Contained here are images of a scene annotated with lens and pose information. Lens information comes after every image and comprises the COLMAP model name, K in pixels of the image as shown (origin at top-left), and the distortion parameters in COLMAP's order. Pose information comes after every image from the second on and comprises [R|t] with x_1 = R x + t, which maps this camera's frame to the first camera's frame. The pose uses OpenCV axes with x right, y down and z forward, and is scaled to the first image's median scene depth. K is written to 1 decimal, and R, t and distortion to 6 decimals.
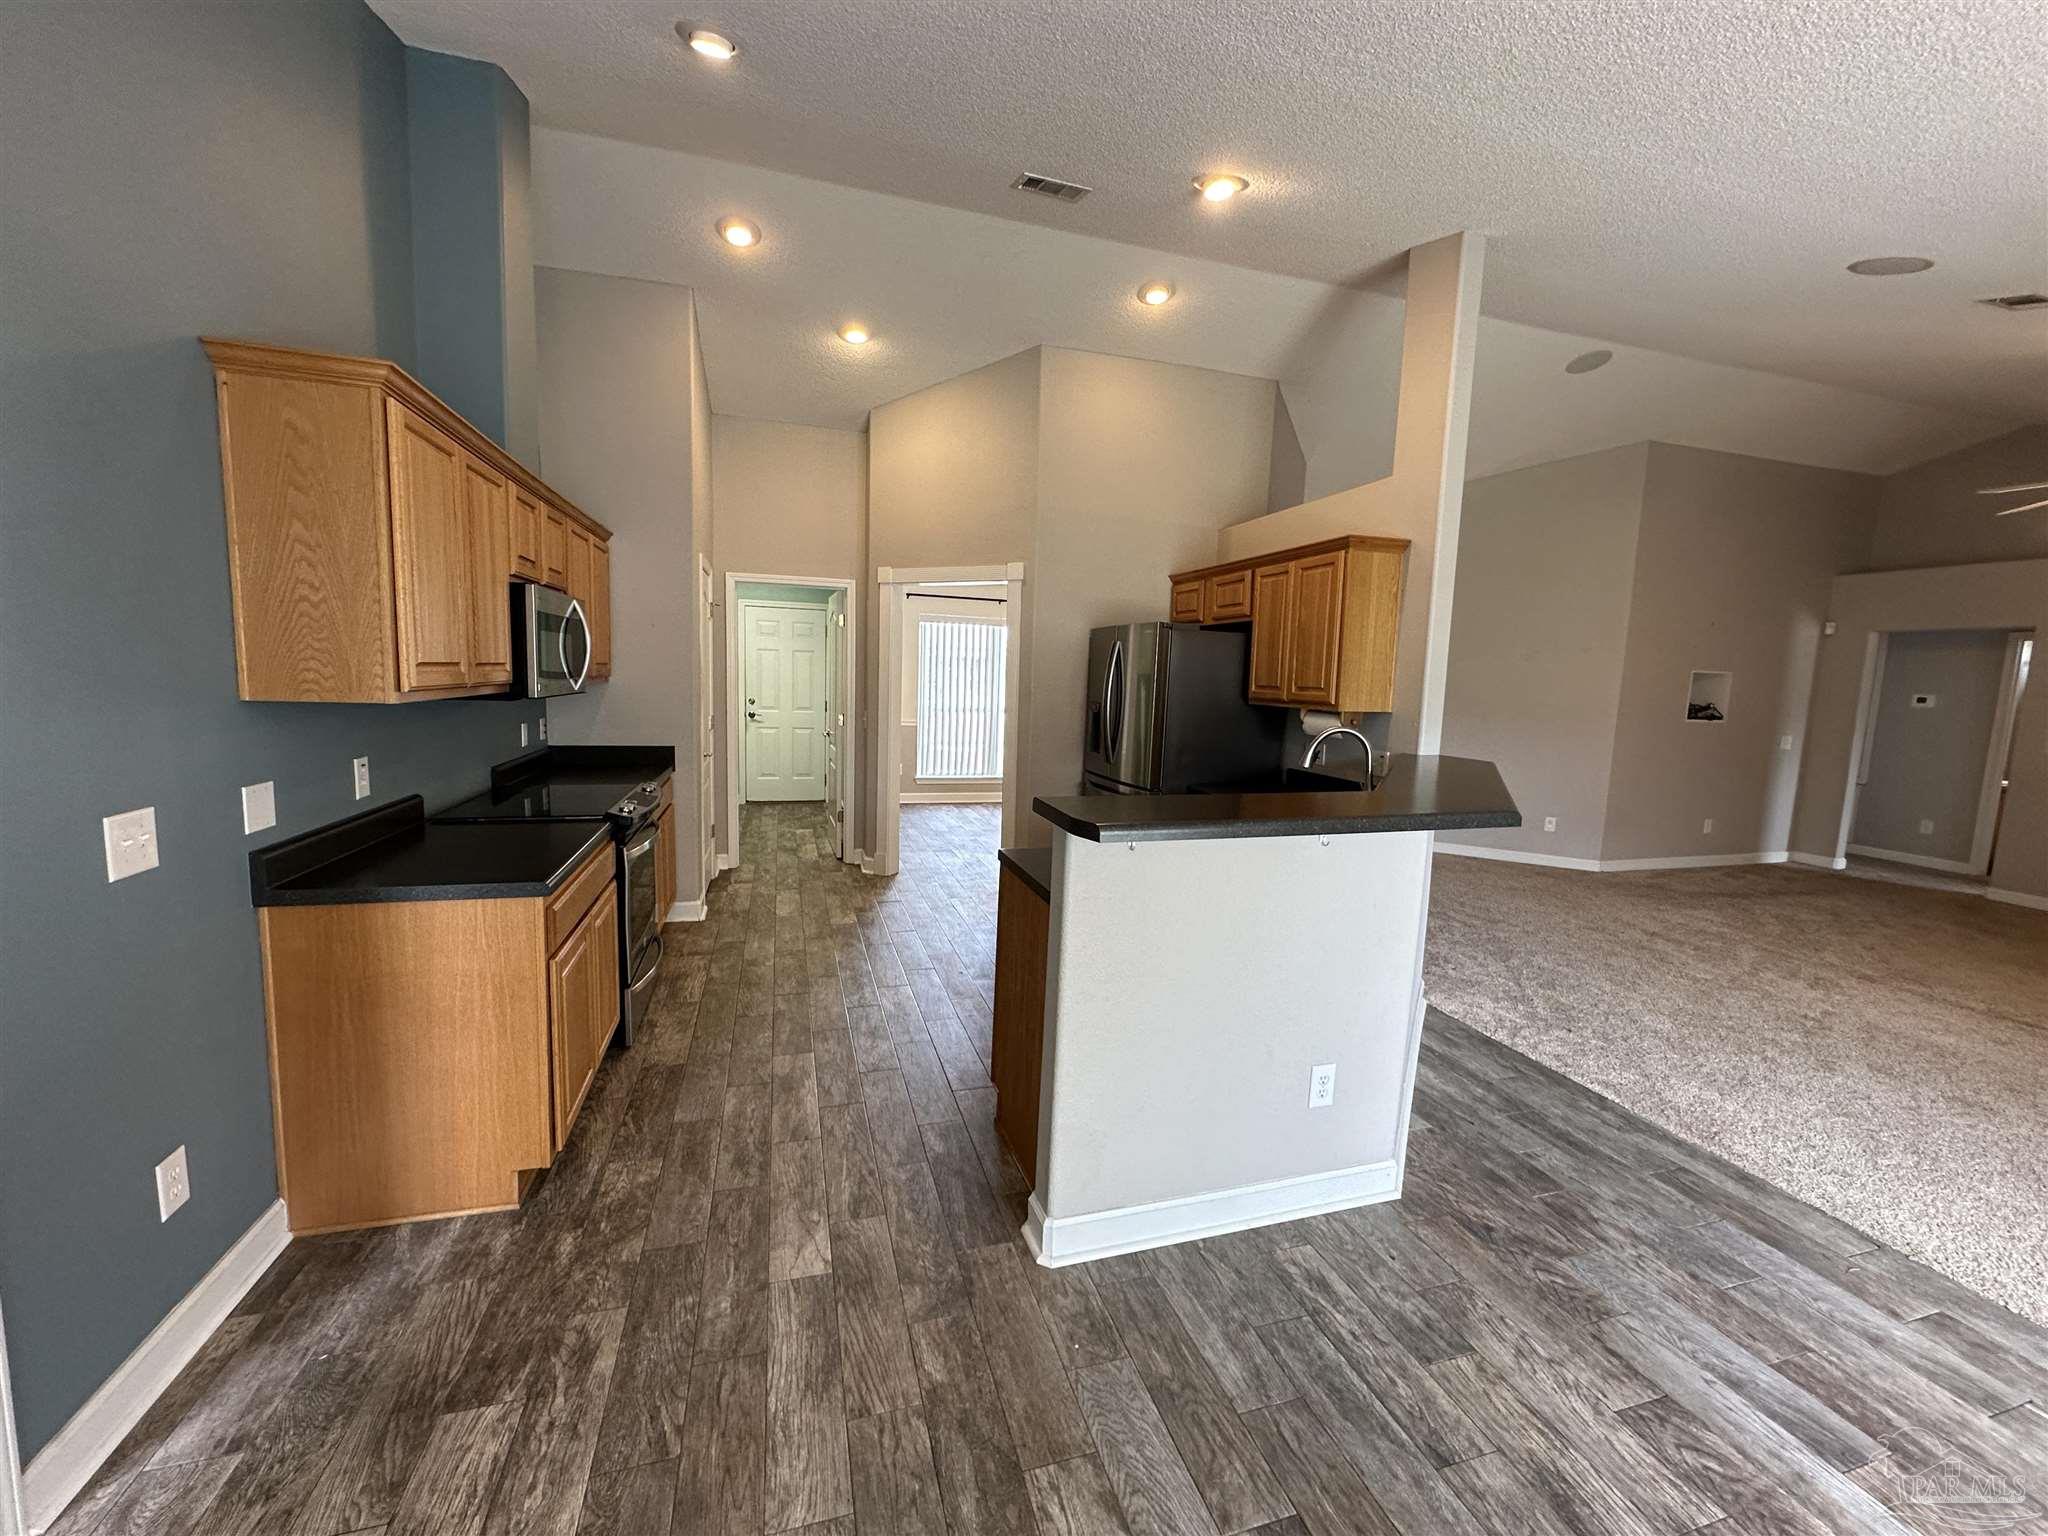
lens RADIAL K [[815.8, 0, 1024.9], [0, 815.8, 765.9], [0, 0, 1]] dist [-0.000376, 0.000078]
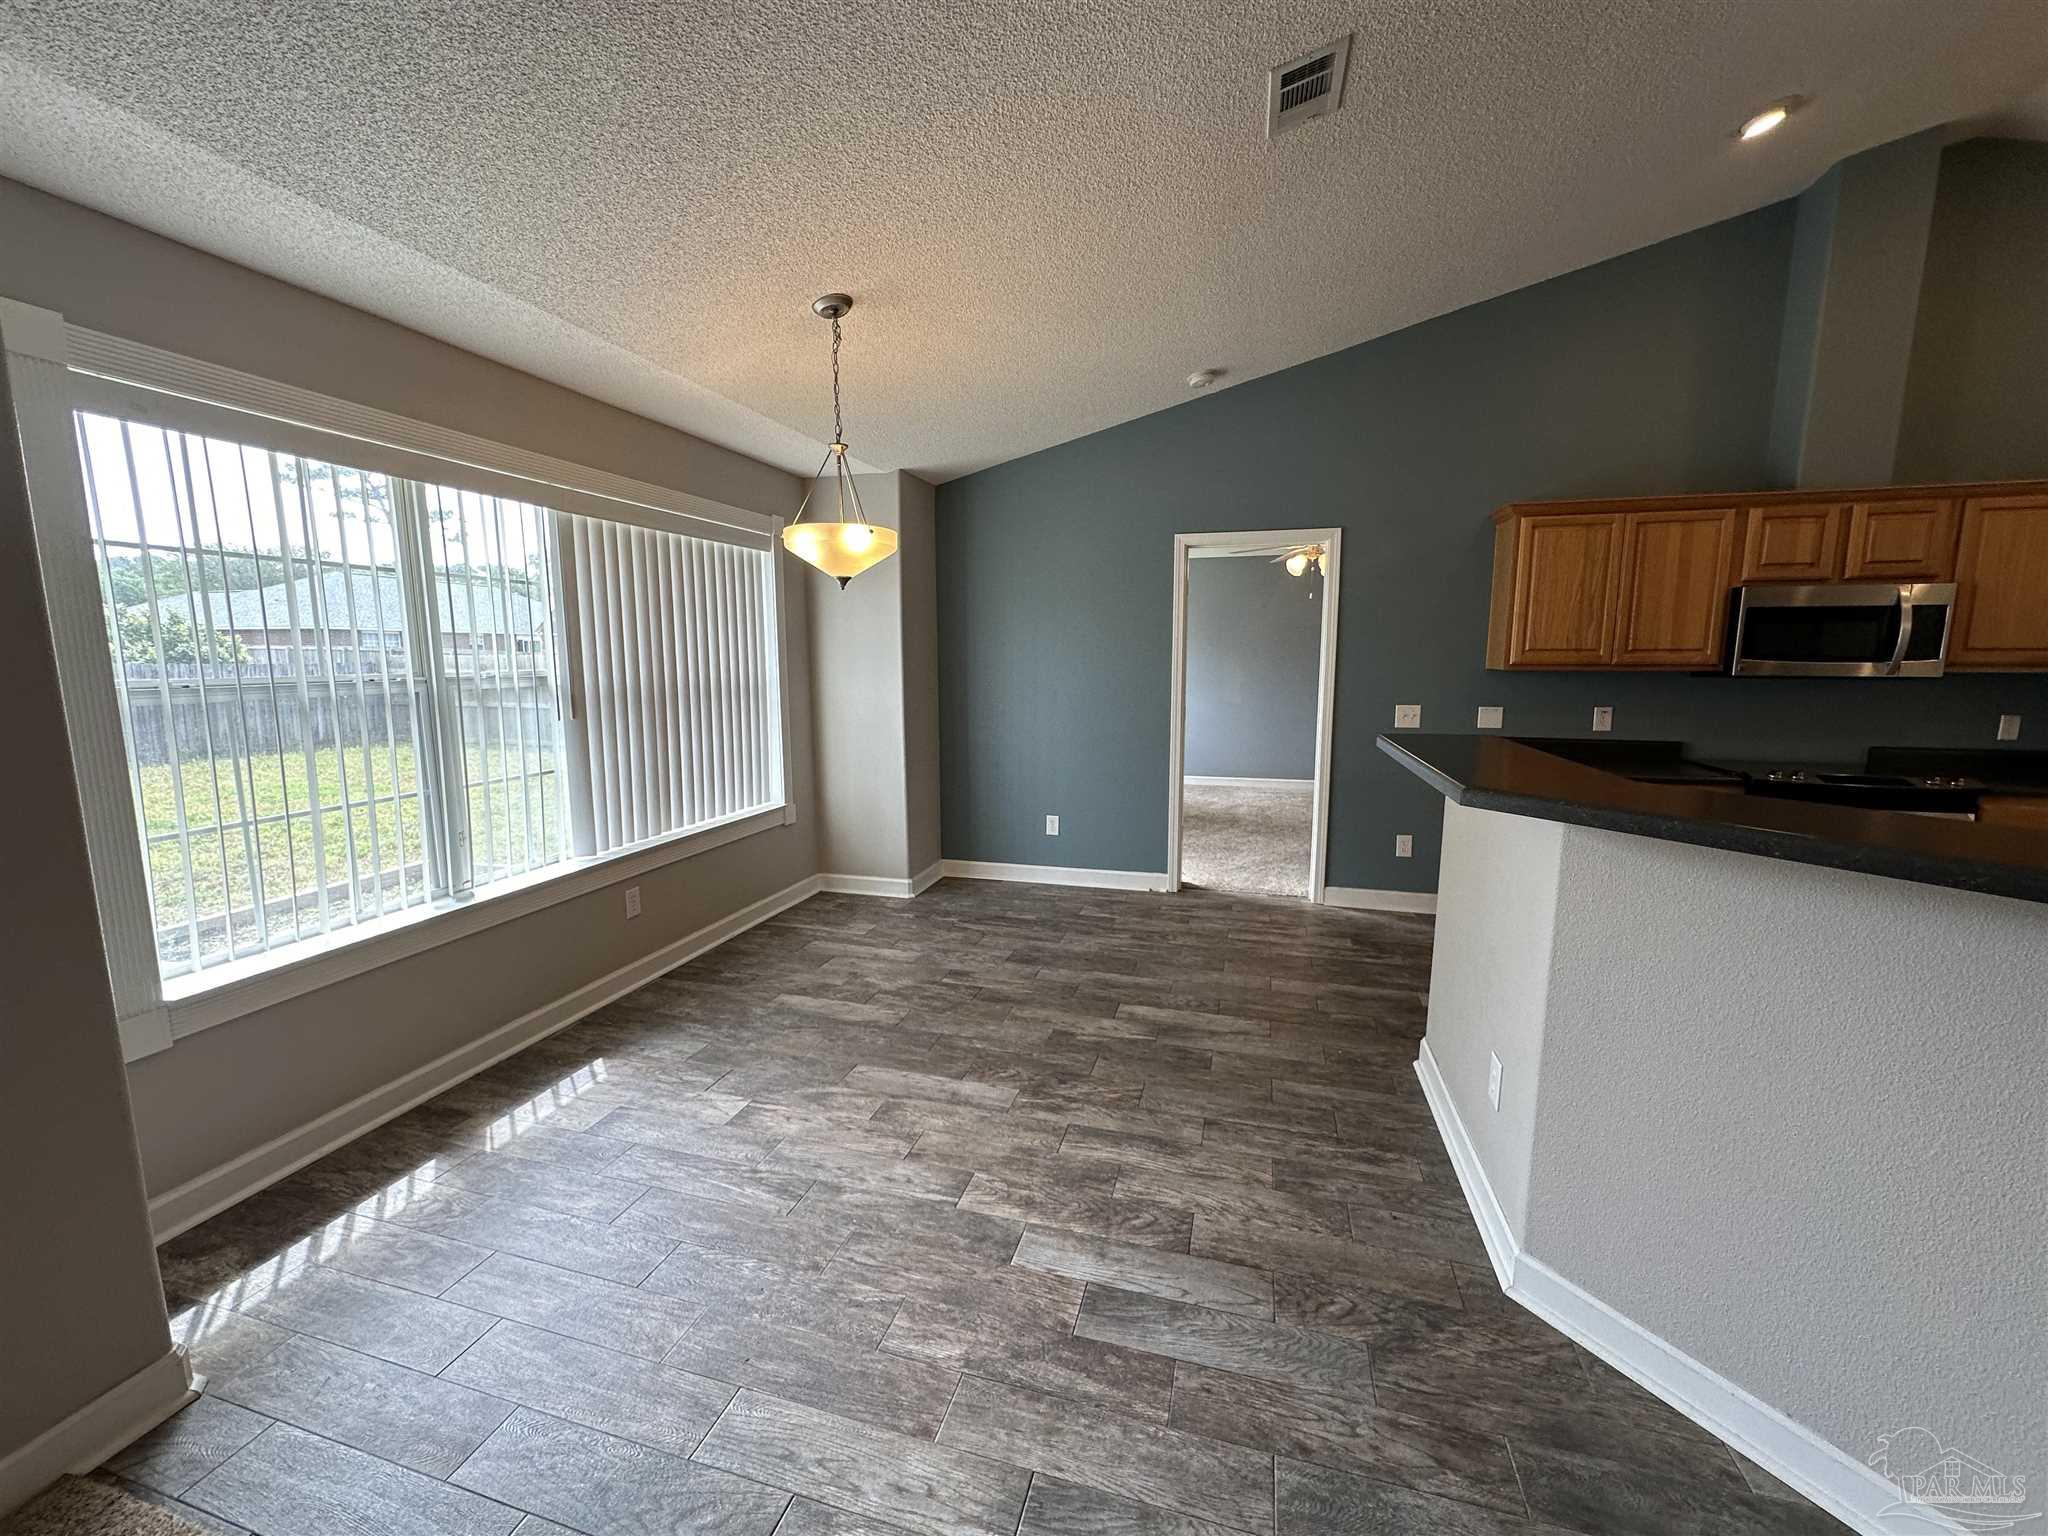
lens RADIAL K [[815.8, 0, 1024.9], [0, 815.8, 765.9], [0, 0, 1]] dist [-0.000376, 0.000078]
pose [[-0.543794, 0.081454, -0.835257, 0.839030], [-0.113441, 0.979009, 0.169329, -0.027170], [0.831516, 0.186832, -0.523139, 0.593566]]
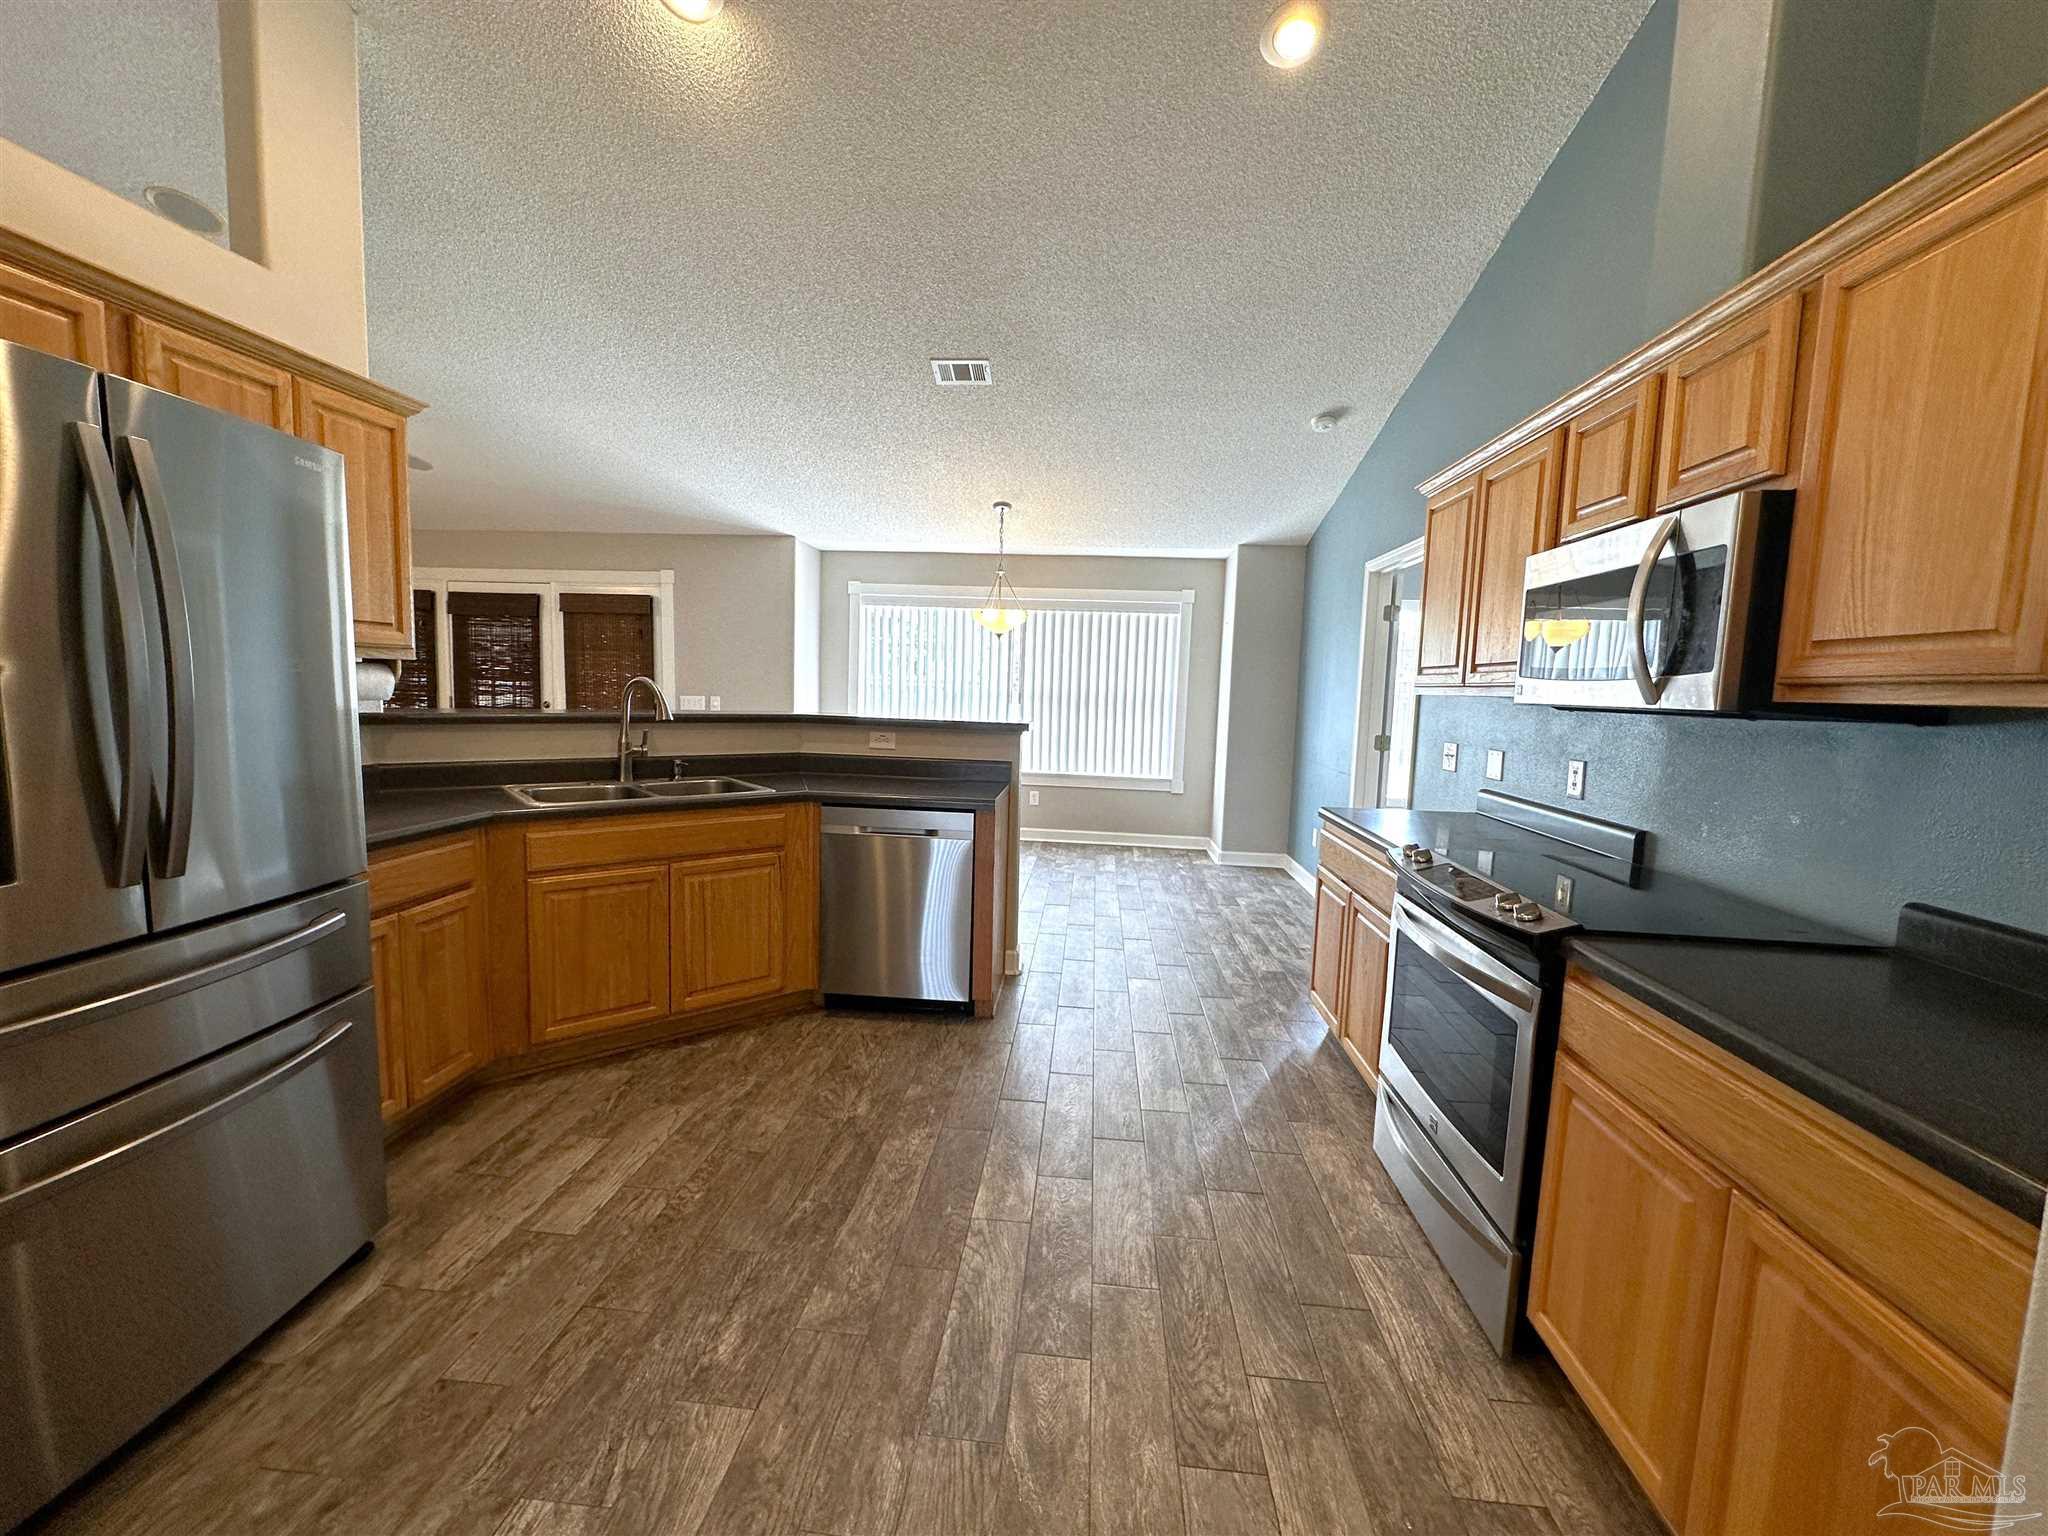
lens RADIAL K [[815.8, 0, 1024.9], [0, 815.8, 765.9], [0, 0, 1]] dist [-0.000376, 0.000078]
pose [[-0.927128, -0.102039, 0.360585, -0.348608], [-0.024182, 0.976500, 0.214156, -0.139094], [-0.373963, 0.189831, -0.907808, 1.461992]]
